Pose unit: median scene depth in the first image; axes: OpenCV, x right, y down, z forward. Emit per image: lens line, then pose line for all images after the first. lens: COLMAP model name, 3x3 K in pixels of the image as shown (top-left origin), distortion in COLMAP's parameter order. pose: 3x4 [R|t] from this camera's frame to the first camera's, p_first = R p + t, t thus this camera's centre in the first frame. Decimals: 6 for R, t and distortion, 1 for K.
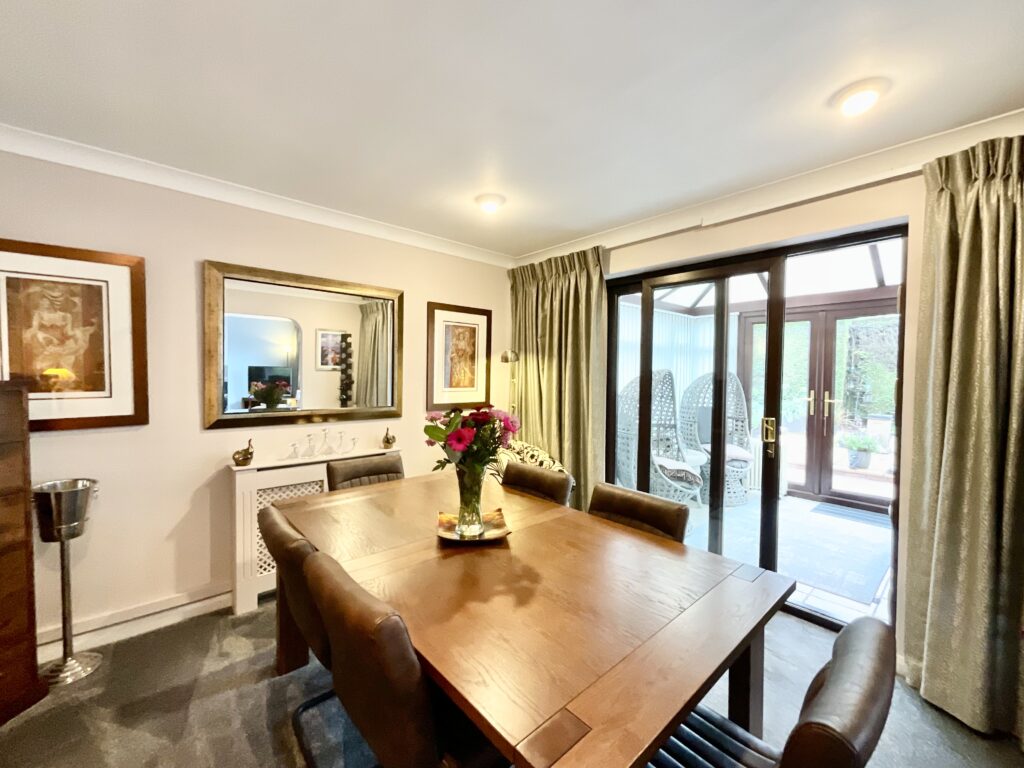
lens RADIAL K [[416.7, 0, 513.2], [0, 416.7, 384.8], [0, 0, 1]] dist [-0.000072, -0.000012]
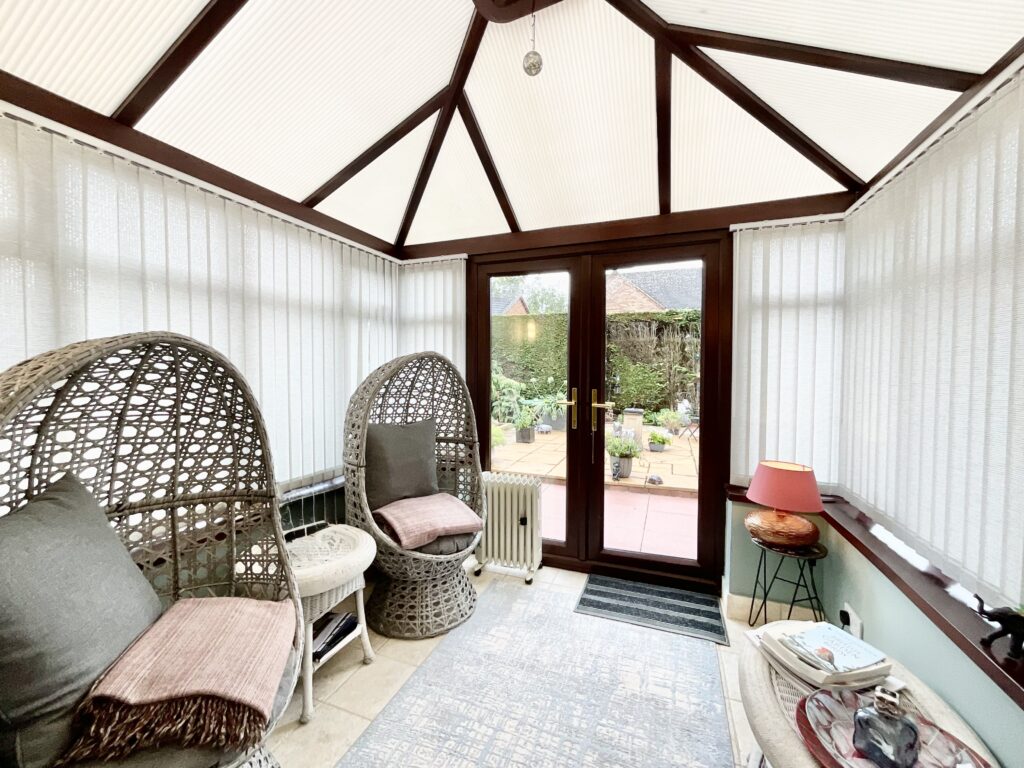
lens RADIAL K [[416.7, 0, 512.2], [0, 416.7, 383.4], [0, 0, 1]] dist [-0.000072, -0.000012]
pose [[0.888216, -0.019353, 0.459019, 0.404184], [0.015739, 0.999808, 0.011697, -0.001306], [-0.459157, -0.003165, 0.888349, 0.565911]]
